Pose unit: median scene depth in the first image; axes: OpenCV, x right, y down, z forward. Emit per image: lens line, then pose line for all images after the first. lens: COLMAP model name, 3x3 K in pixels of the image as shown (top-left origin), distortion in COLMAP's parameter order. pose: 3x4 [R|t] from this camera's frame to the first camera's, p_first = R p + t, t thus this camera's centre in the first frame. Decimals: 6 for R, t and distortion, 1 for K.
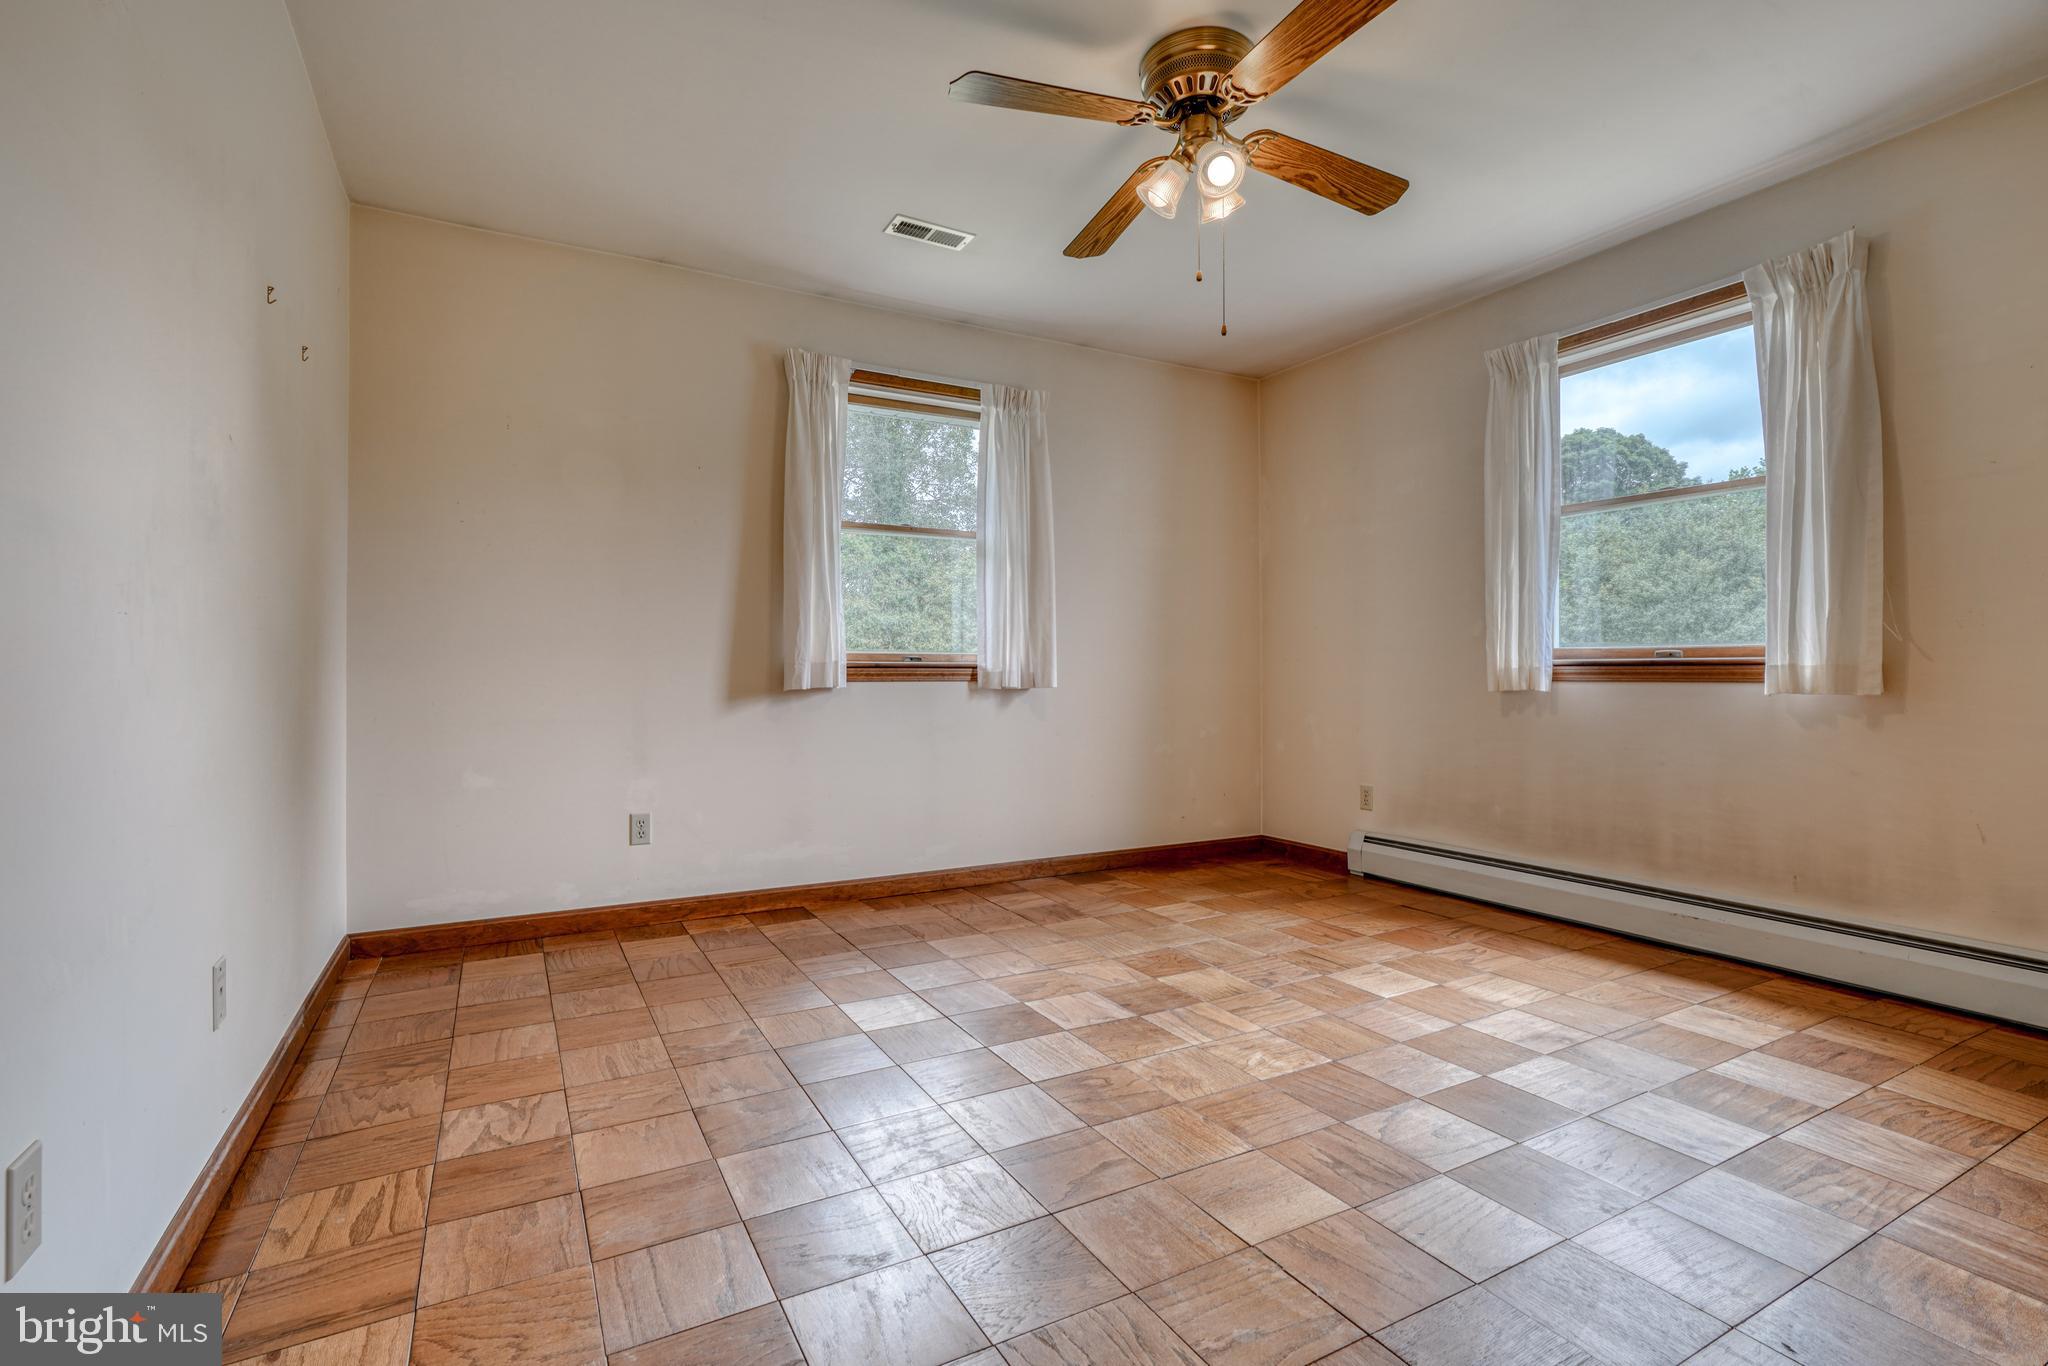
lens RADIAL K [[923.1, 0, 1032.4], [0, 923.1, 674.8], [0, 0, 1]] dist [-0.009301, 0.001658]
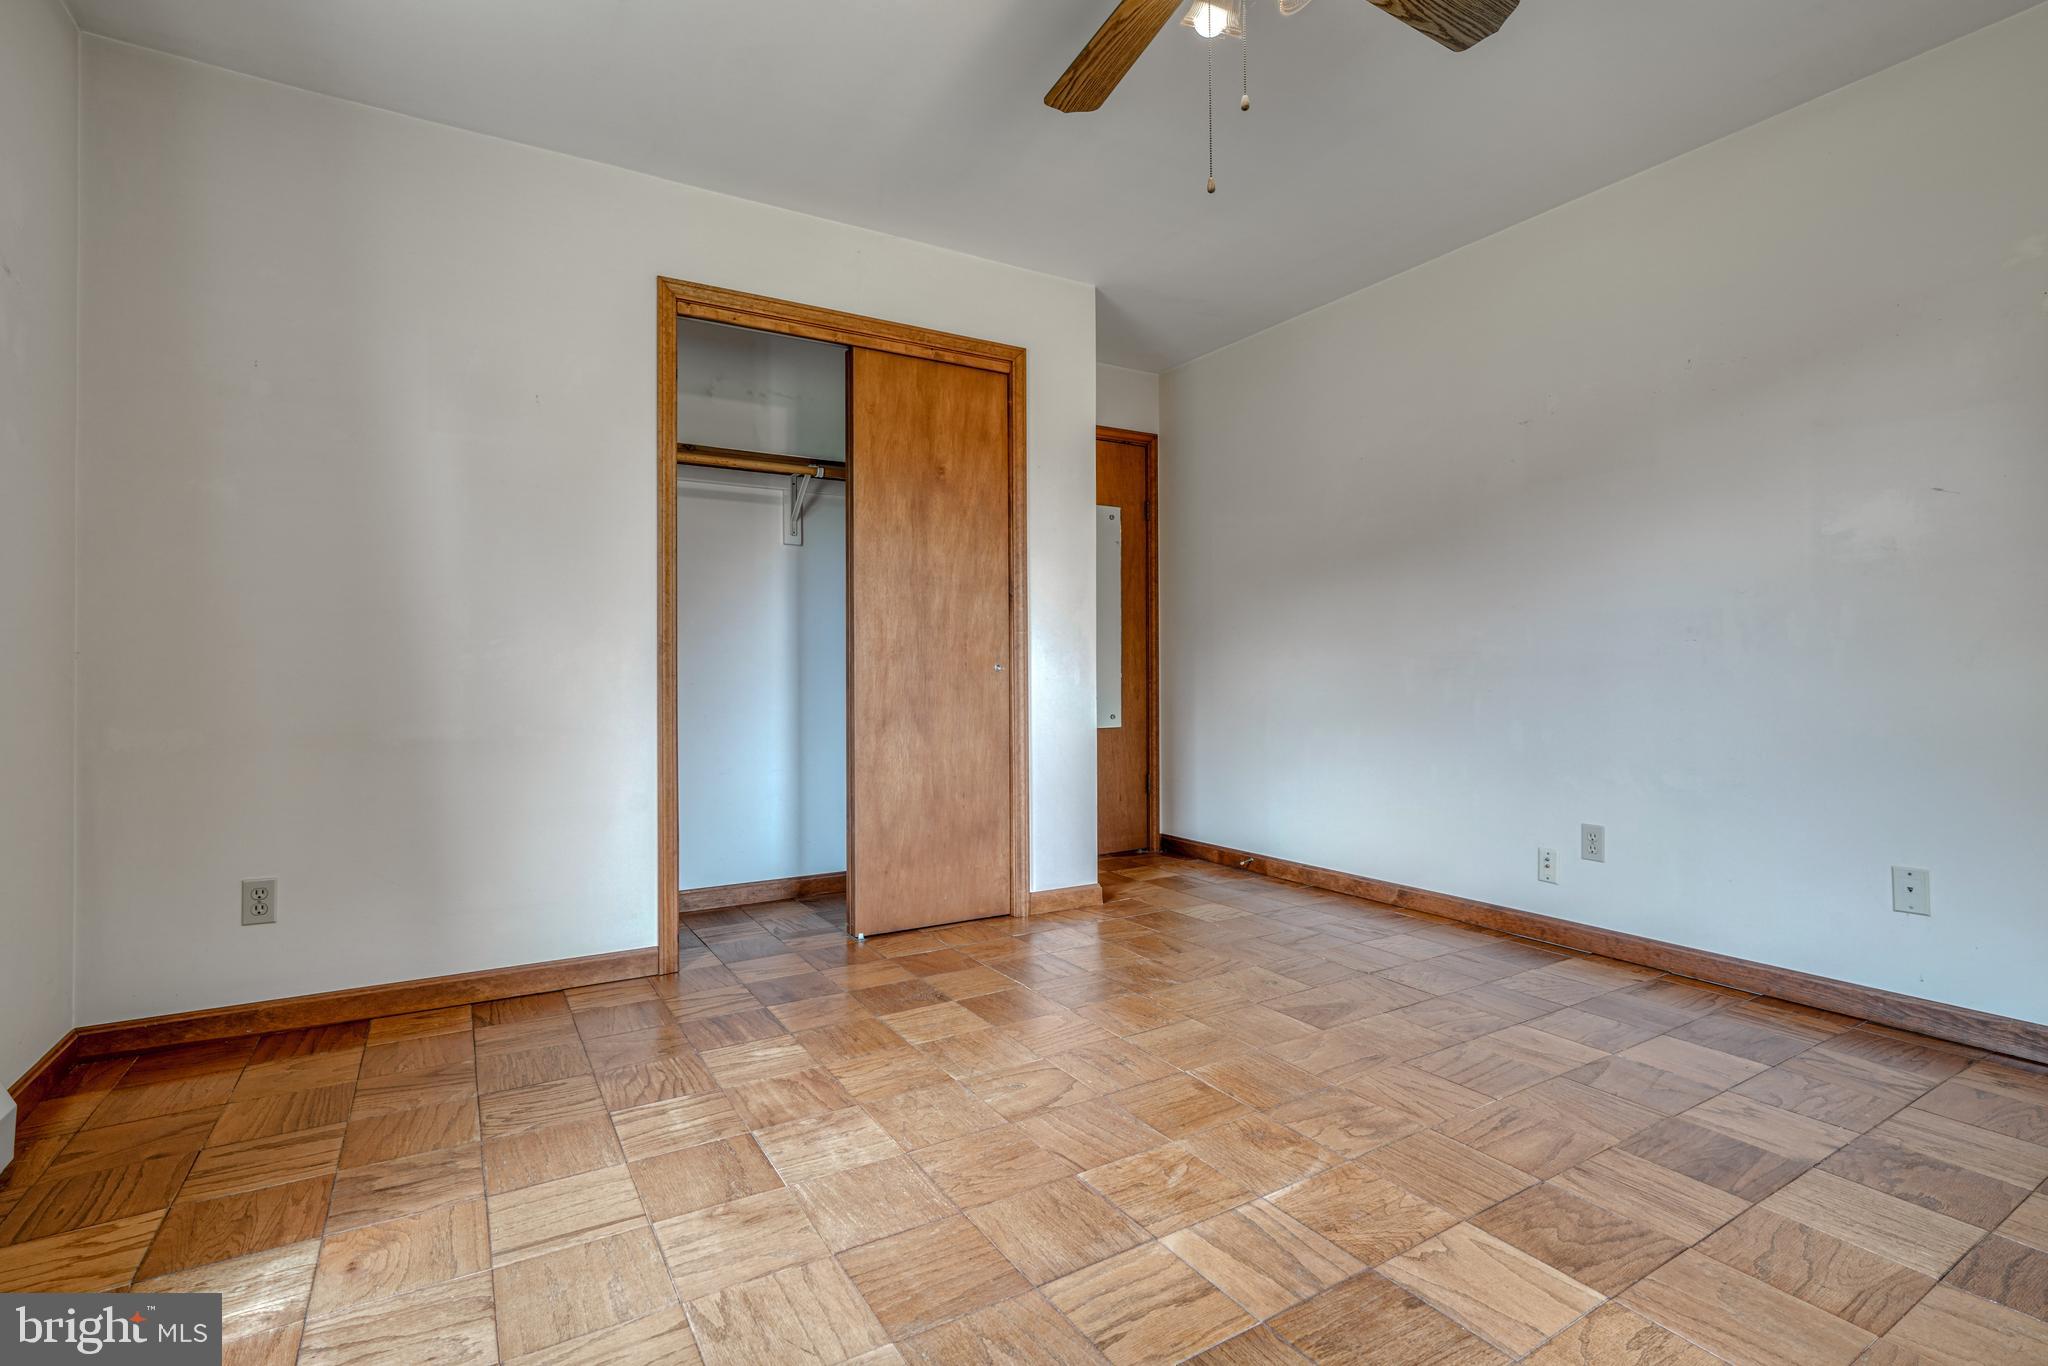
lens RADIAL K [[923.1, 0, 1032.4], [0, 923.1, 674.8], [0, 0, 1]] dist [-0.009301, 0.001658]
pose [[-0.999347, 0.007214, -0.035415, 0.416085], [0.007410, 0.999958, -0.005409, 0.006383], [0.035375, -0.005668, -0.999358, 1.897838]]
